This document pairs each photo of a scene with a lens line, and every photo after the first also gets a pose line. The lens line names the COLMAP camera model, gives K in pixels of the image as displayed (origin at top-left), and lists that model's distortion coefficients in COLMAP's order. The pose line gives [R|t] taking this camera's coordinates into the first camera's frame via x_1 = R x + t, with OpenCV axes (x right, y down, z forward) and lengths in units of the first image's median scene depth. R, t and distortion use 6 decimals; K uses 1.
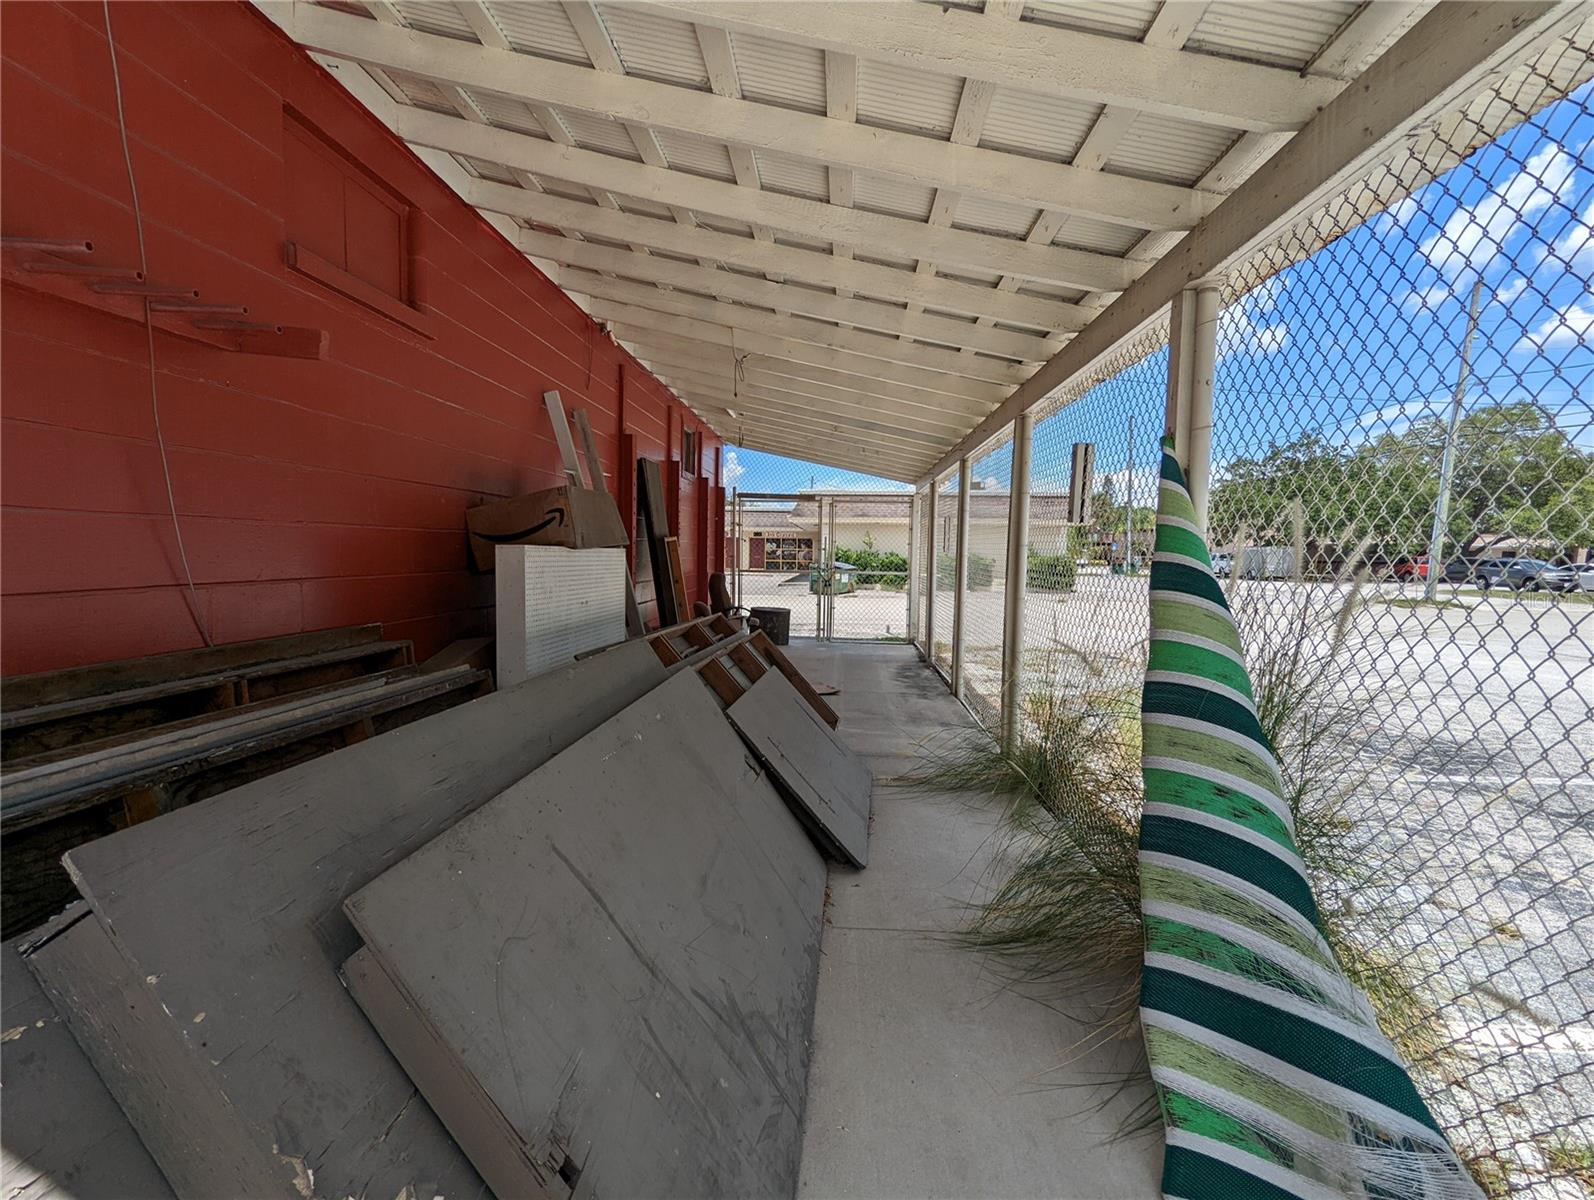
lens RADIAL K [[756.9, 0, 797.0], [0, 756.9, 600.0], [0, 0, 1]] dist [0.025727, -0.018724]
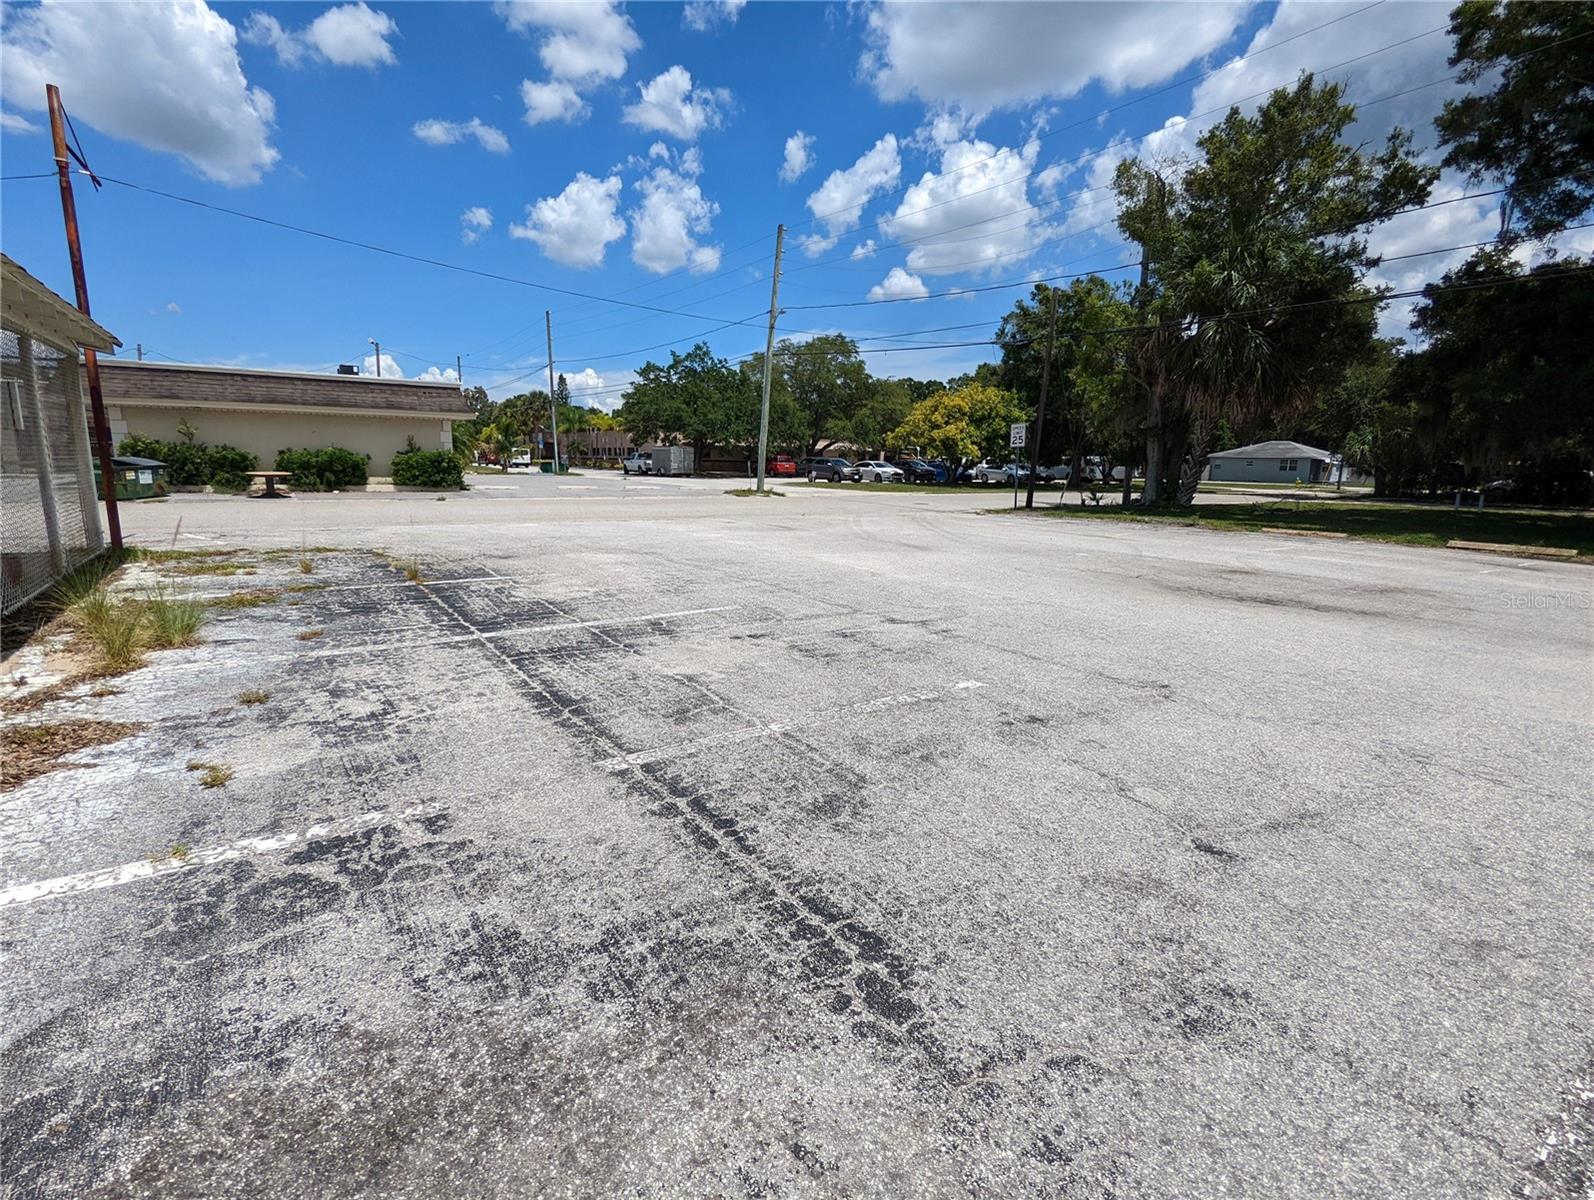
lens RADIAL K [[756.9, 0, 797.0], [0, 756.9, 600.0], [0, 0, 1]] dist [0.025727, -0.018724]
pose [[0.788672, -0.110923, 0.604726, 0.096382], [0.030962, 0.989508, 0.141123, 0.004828], [-0.614035, -0.092576, 0.783831, -0.036664]]
